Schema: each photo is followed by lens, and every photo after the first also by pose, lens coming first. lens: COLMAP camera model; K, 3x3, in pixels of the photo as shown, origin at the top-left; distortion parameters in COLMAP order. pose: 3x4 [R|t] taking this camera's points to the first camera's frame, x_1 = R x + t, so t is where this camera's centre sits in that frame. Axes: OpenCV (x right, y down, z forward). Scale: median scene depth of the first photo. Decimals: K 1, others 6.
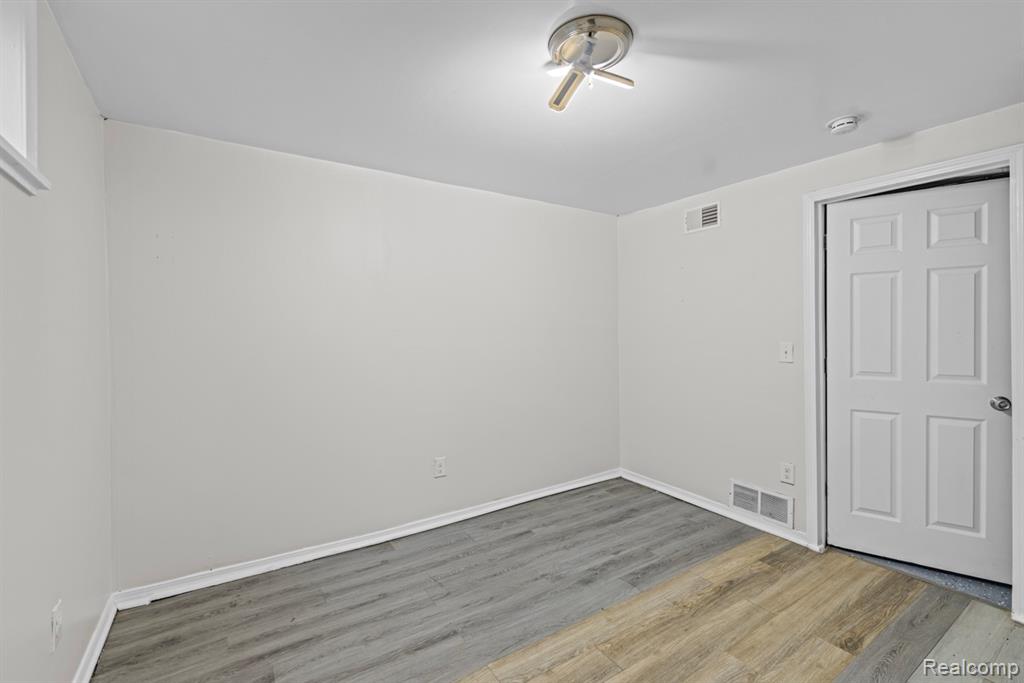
lens RADIAL K [[432.7, 0, 507.1], [0, 432.7, 345.9], [0, 0, 1]] dist [-0.000338, 0.000043]
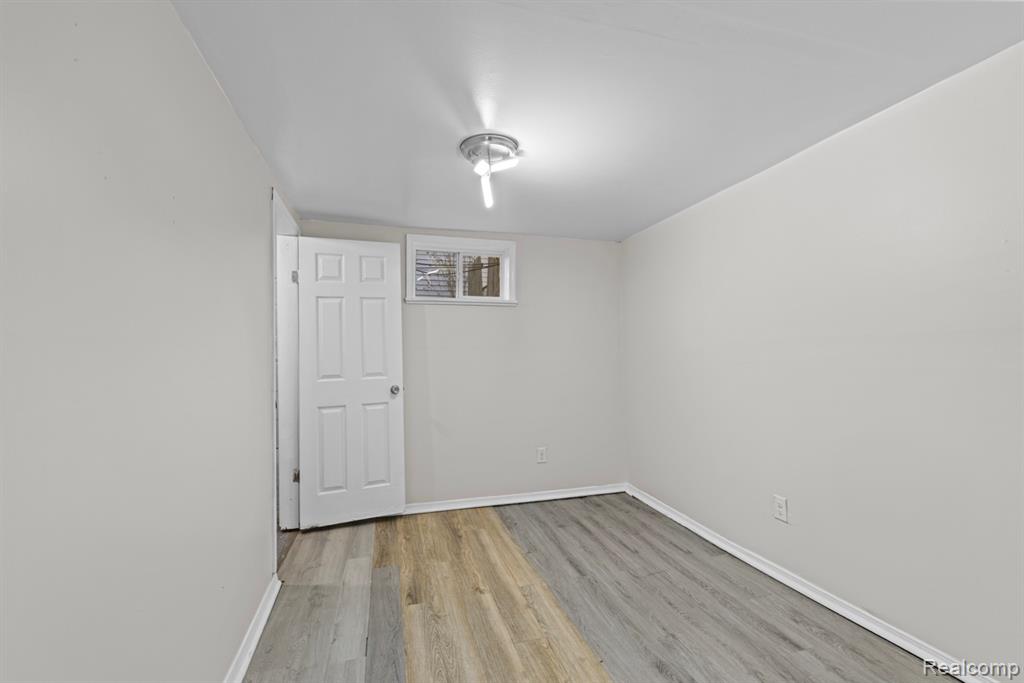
lens RADIAL K [[432.7, 0, 510.5], [0, 432.7, 340.5], [0, 0, 1]] dist [-0.000338, 0.000043]
pose [[-0.278687, -0.023021, -0.960106, 1.060950], [-0.019915, 0.999636, -0.018188, -0.012396], [0.960175, 0.014052, -0.279045, 1.005281]]
